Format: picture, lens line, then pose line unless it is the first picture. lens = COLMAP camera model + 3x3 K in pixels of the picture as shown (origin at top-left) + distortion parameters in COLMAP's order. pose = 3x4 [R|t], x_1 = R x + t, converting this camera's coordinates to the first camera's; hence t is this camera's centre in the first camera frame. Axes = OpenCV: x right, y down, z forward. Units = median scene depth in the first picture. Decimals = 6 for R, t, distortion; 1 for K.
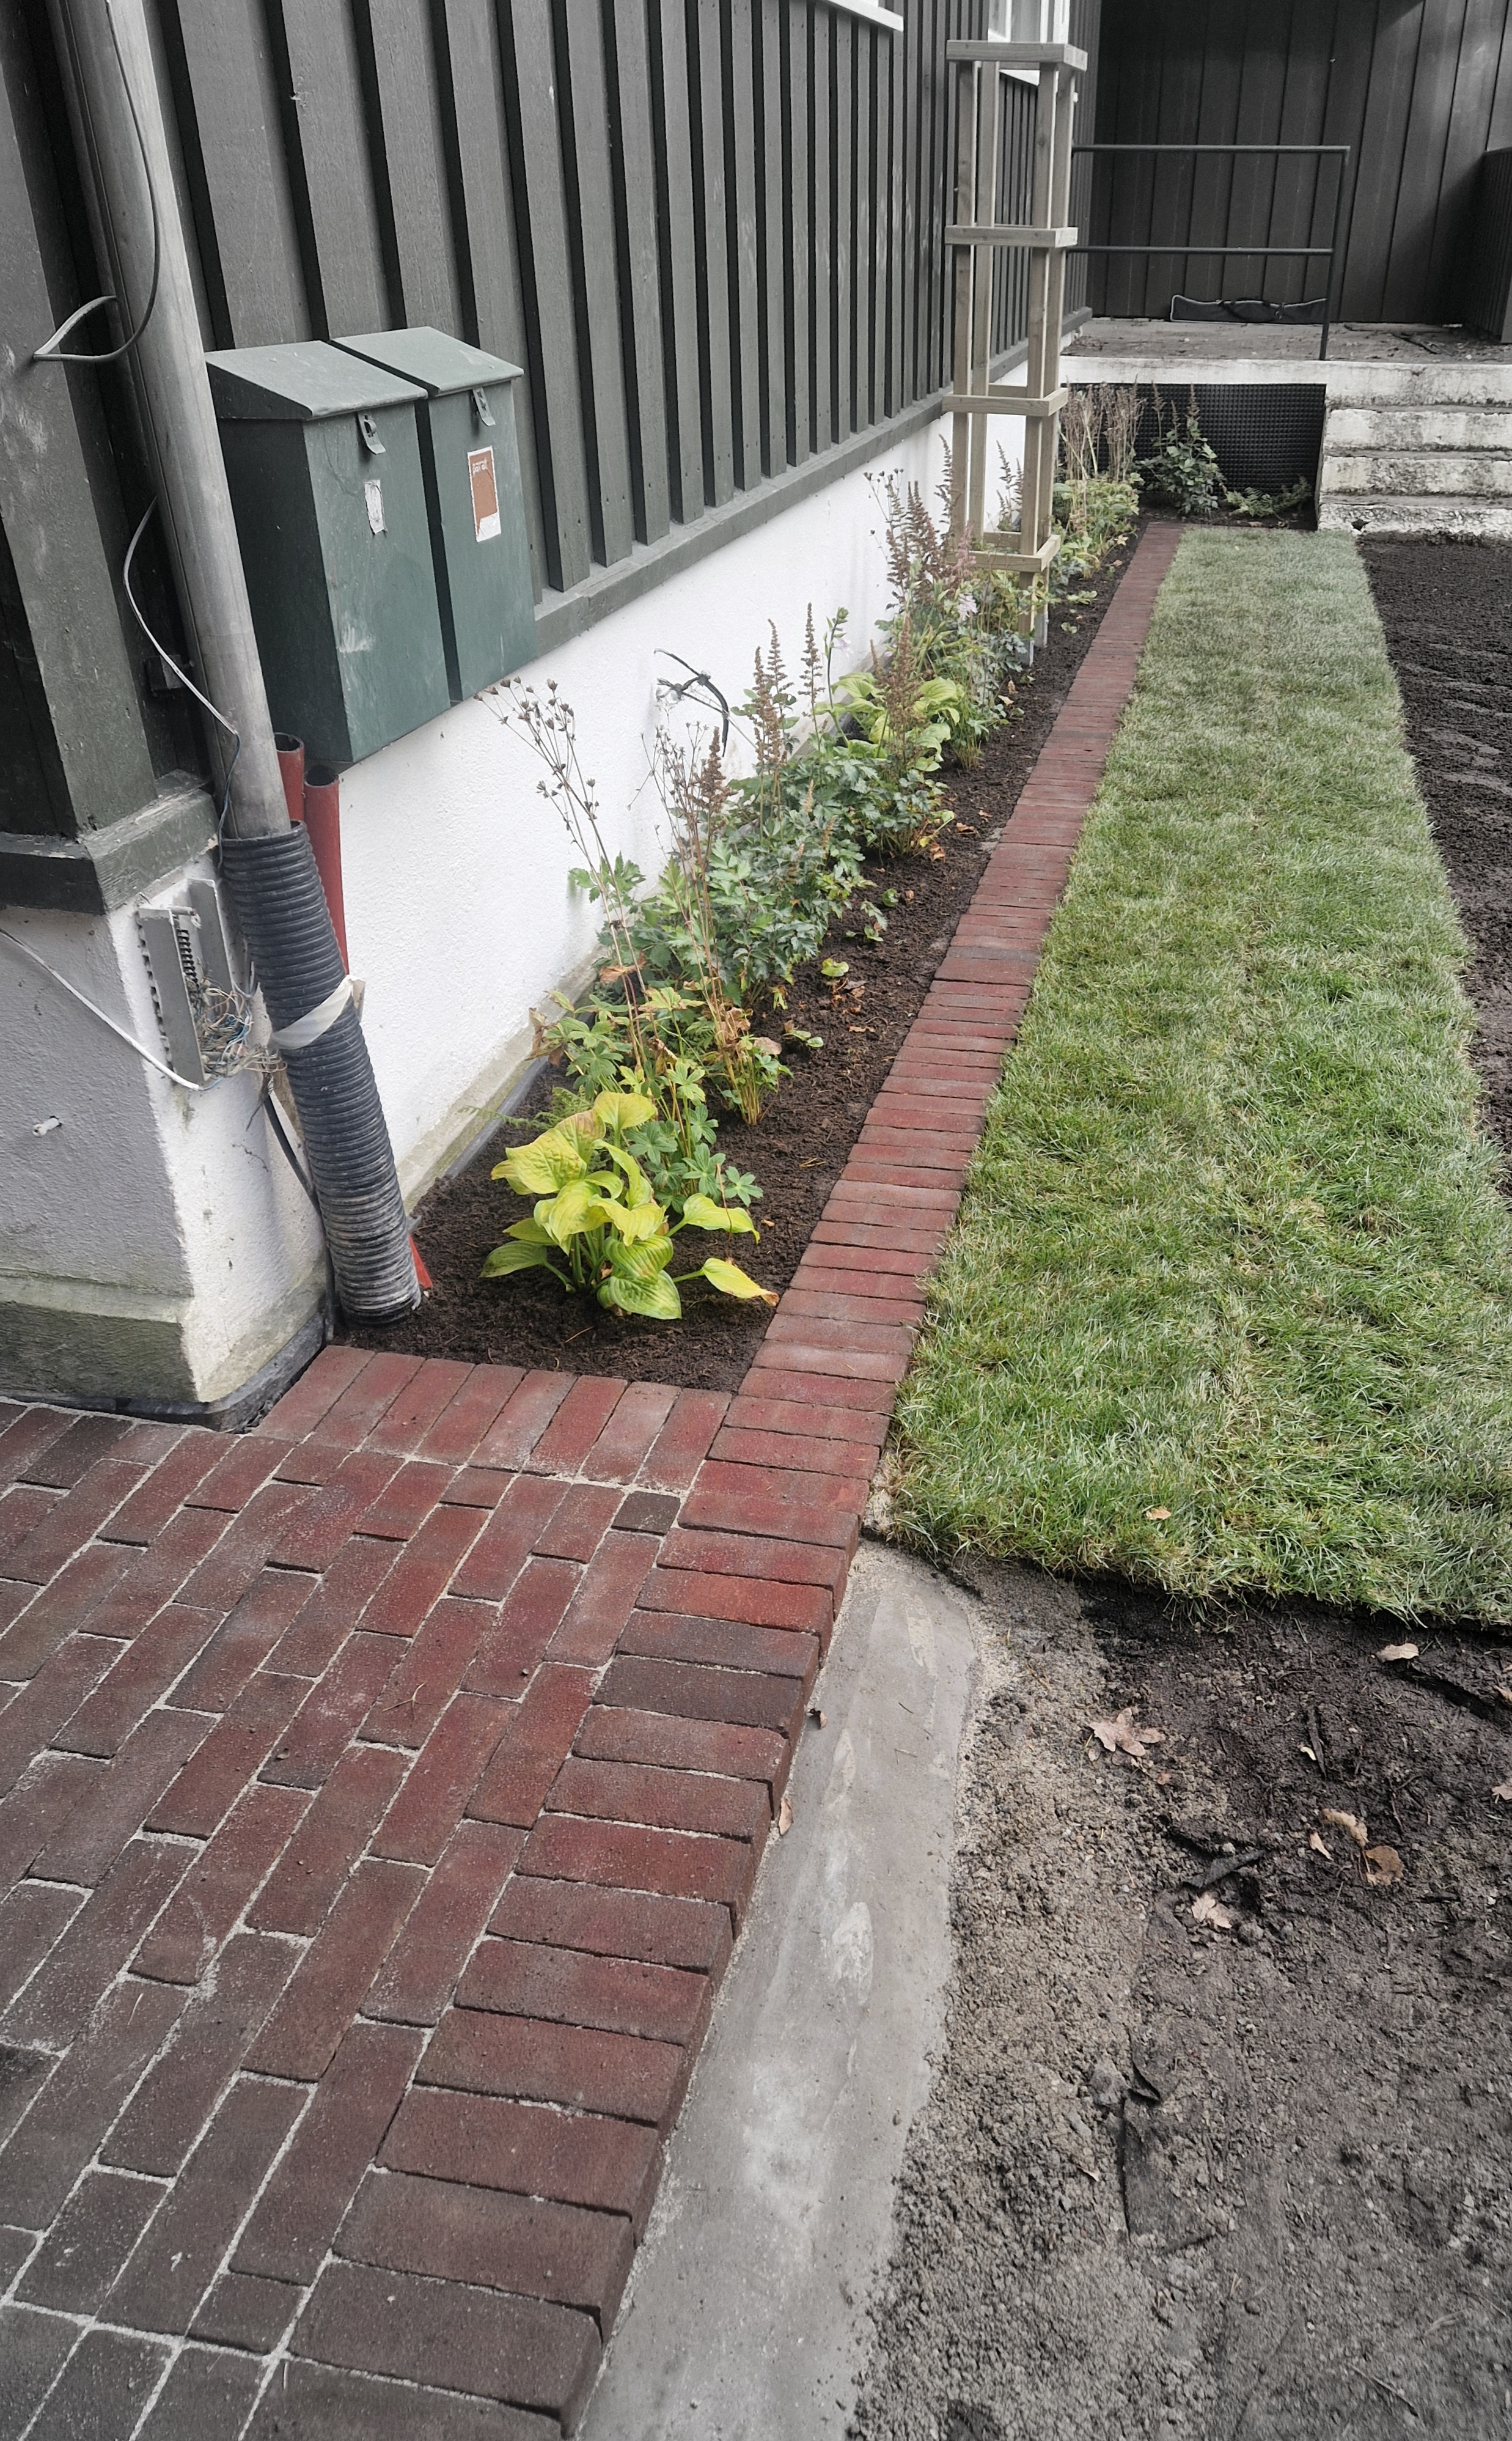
lens RADIAL K [[1755.6, 0, 952.8], [0, 1755.6, 1224.6], [0, 0, 1]] dist [0.087381, -0.071374]
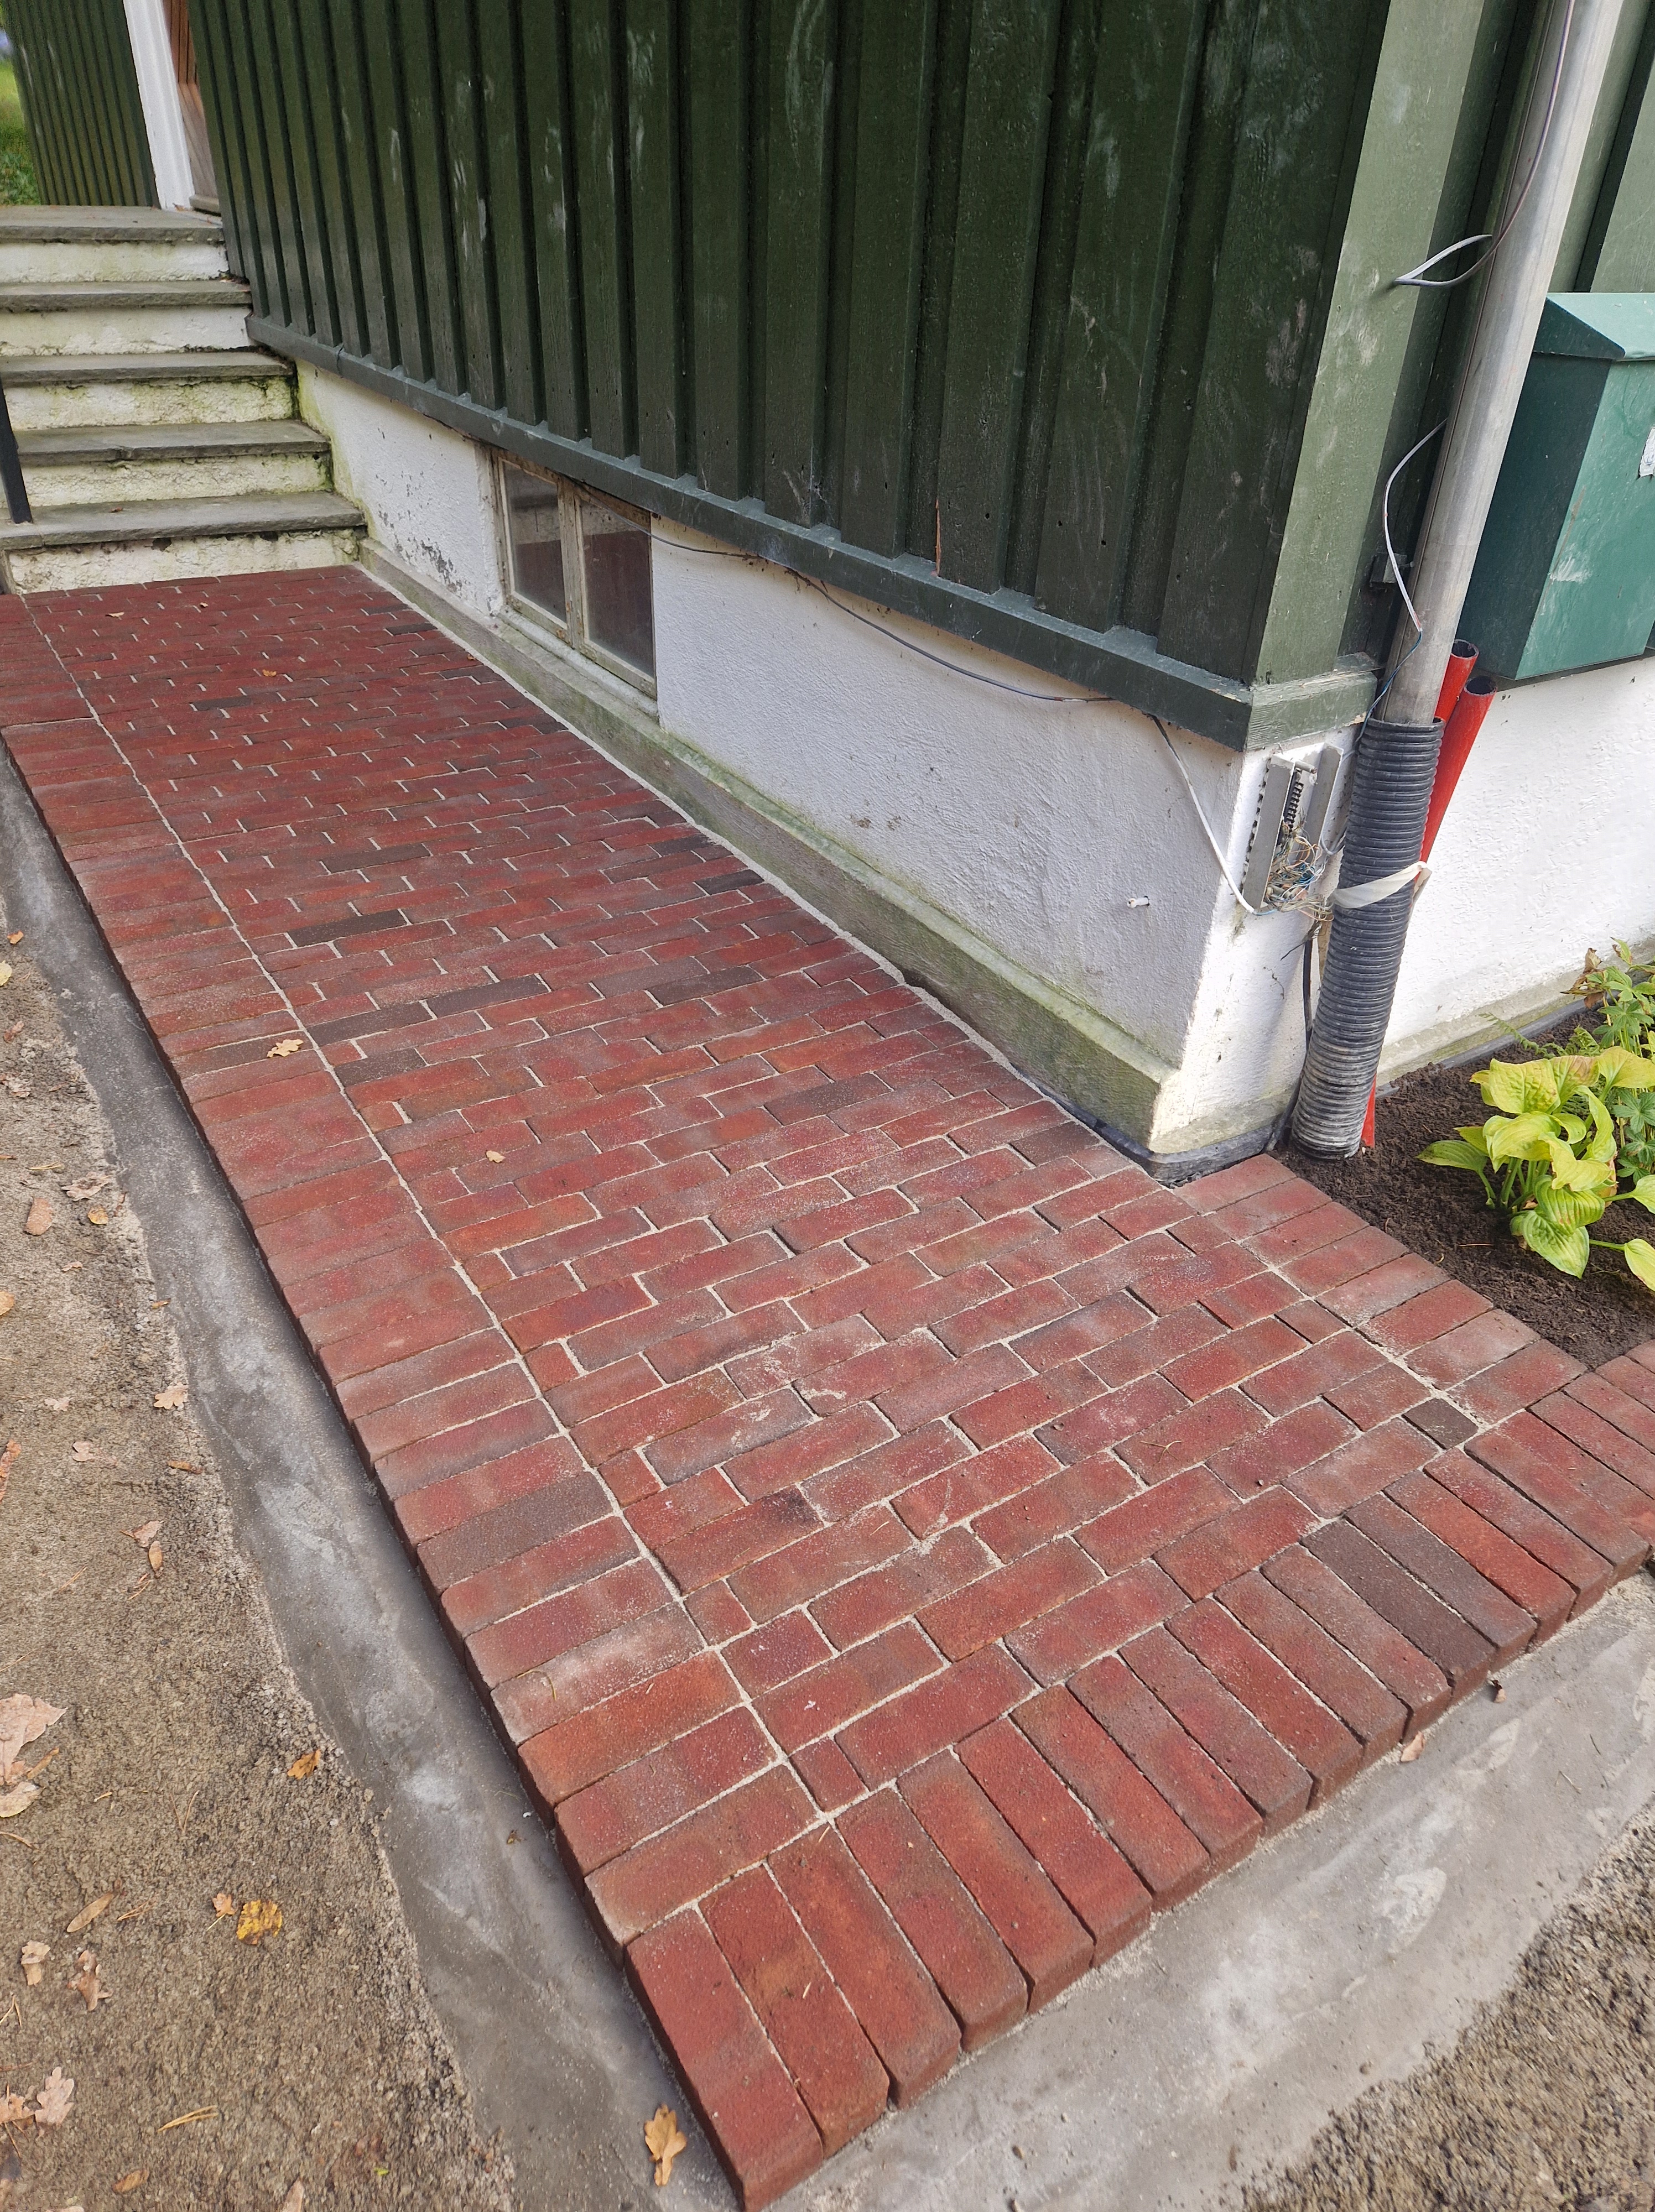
lens RADIAL K [[1472.5, 0, 819.5], [0, 1472.5, 1112.9], [0, 0, 1]] dist [0.071497, -0.051132]
pose [[0.675218, 0.408912, -0.613899, 0.047823], [-0.391846, 0.903973, 0.171142, -0.010336], [0.624930, 0.124995, 0.770609, 0.062736]]
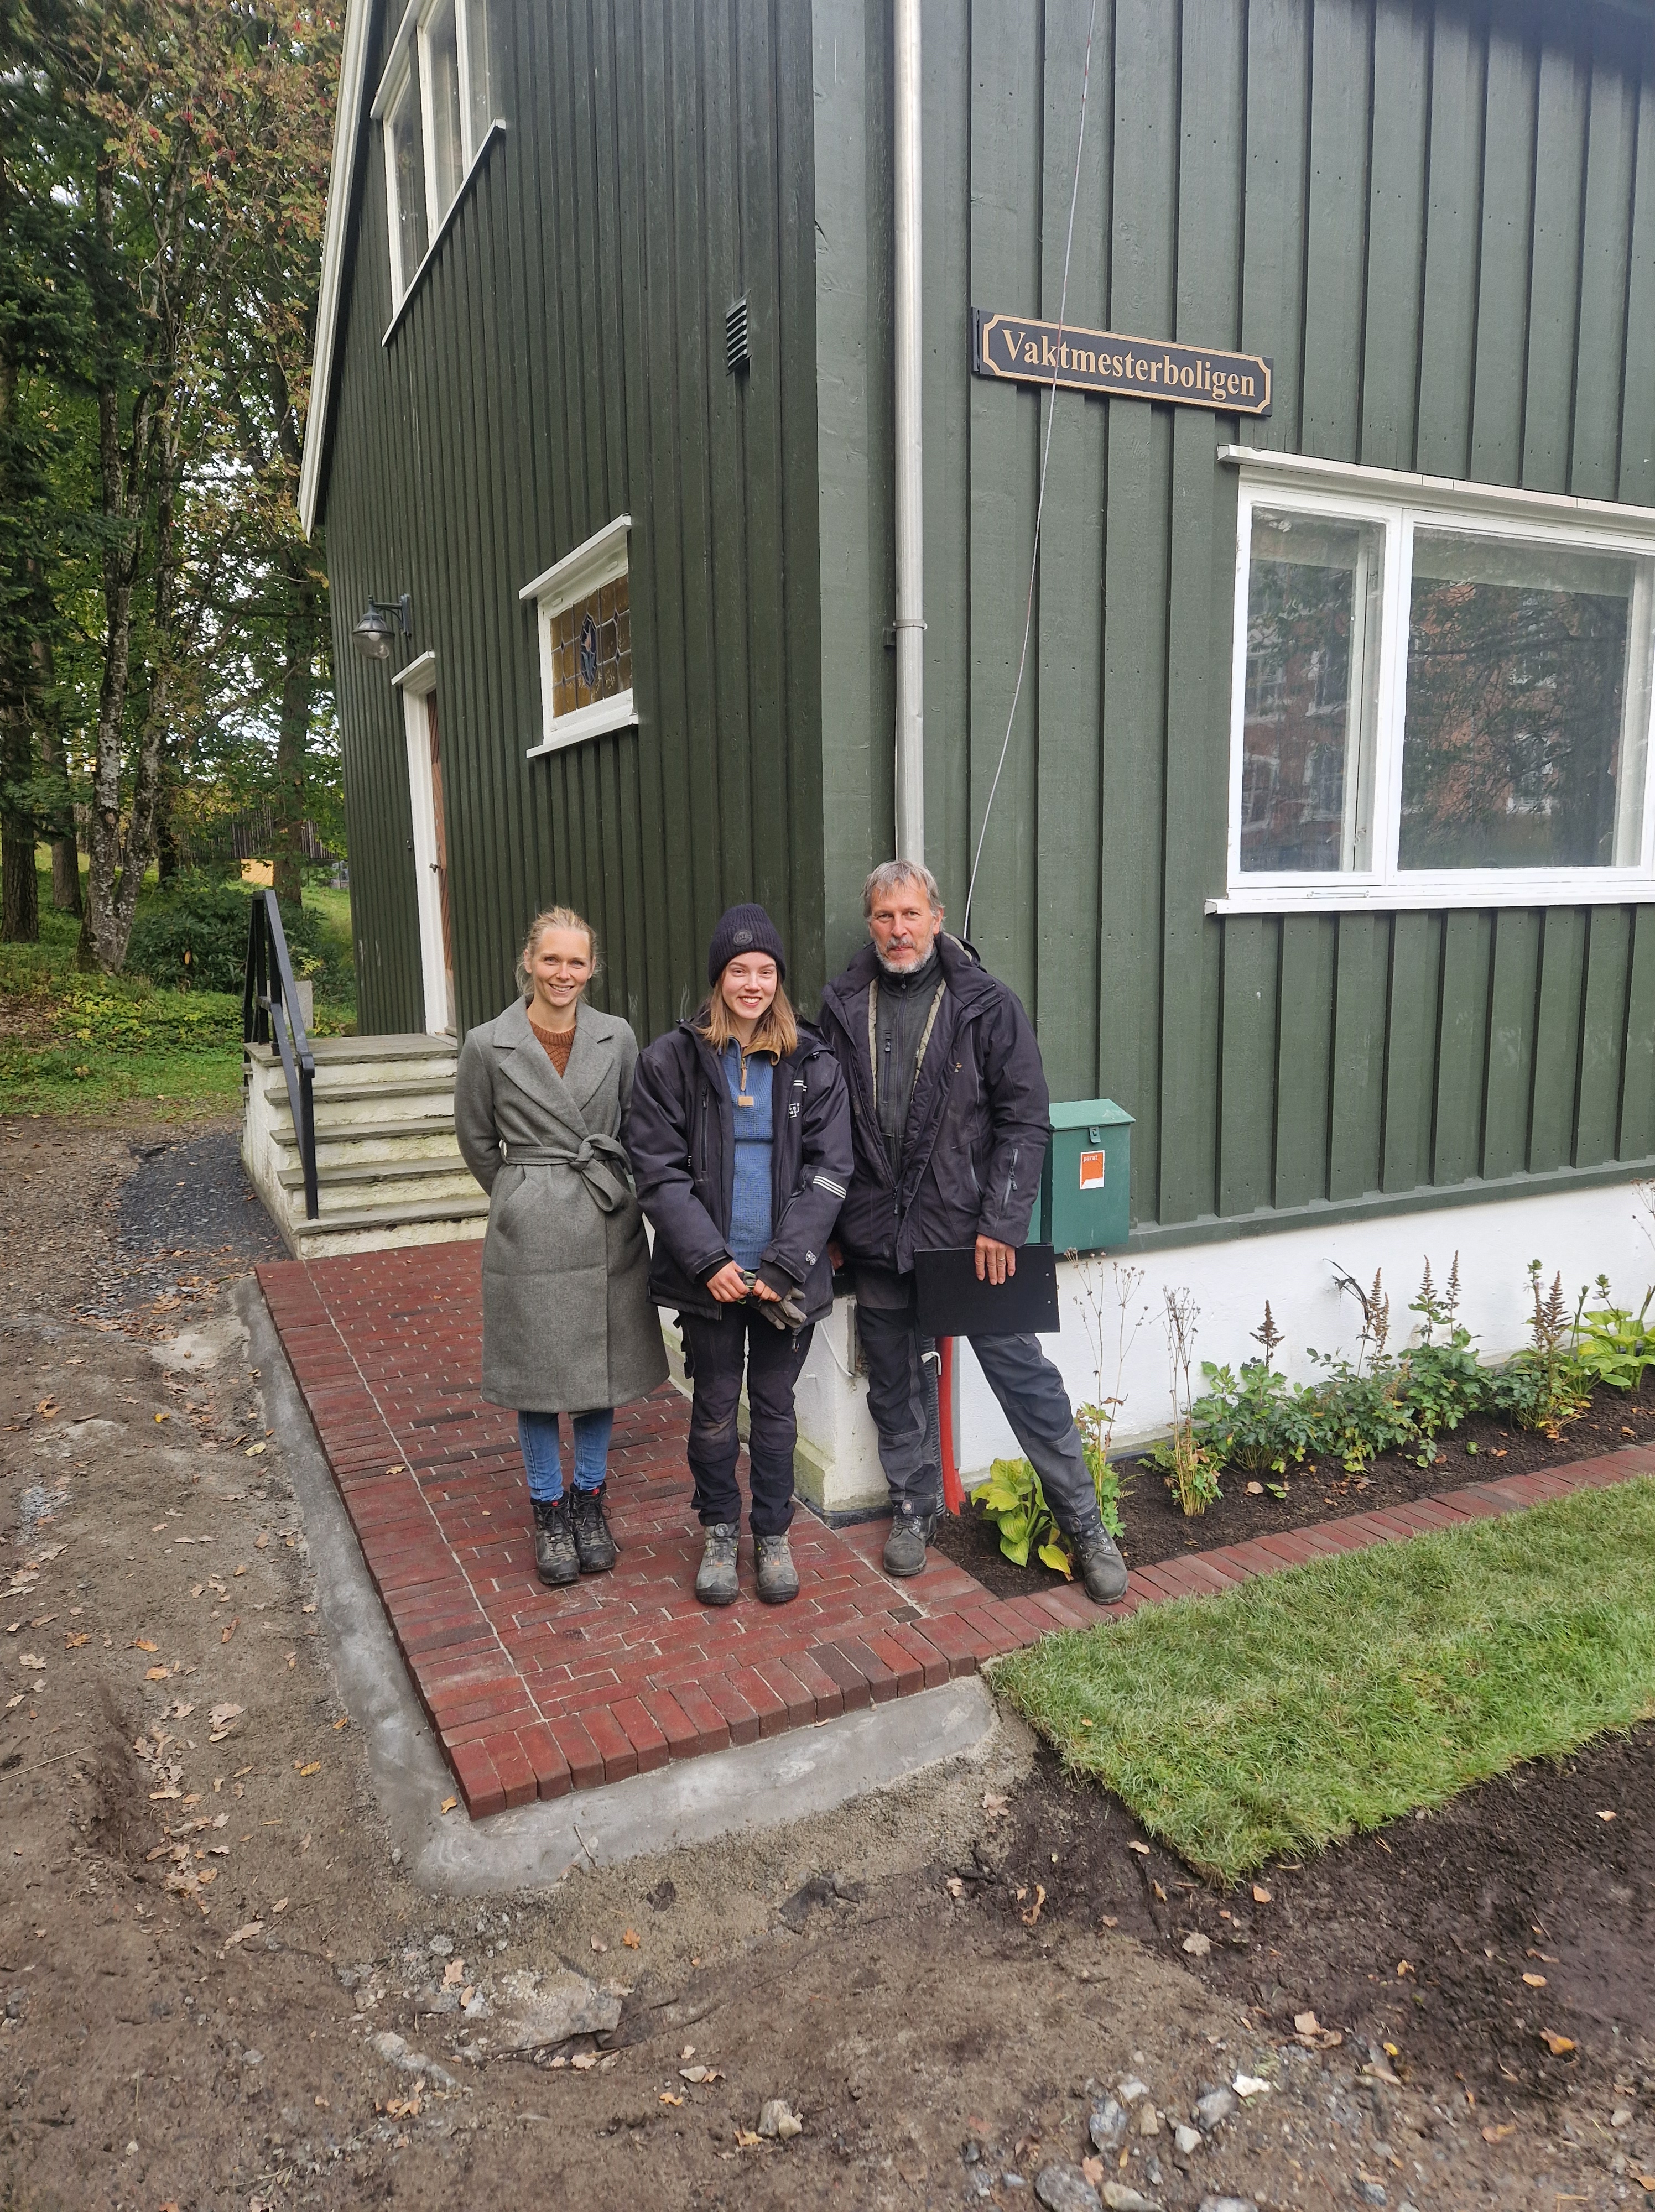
lens RADIAL K [[1472.5, 0, 819.5], [0, 1472.5, 1112.9], [0, 0, 1]] dist [0.071497, -0.051132]
pose [[0.582378, 0.090190, -0.807900, 1.182812], [-0.382968, 0.907072, -0.174803, -0.033496], [0.717058, 0.411201, 0.562798, -0.337181]]
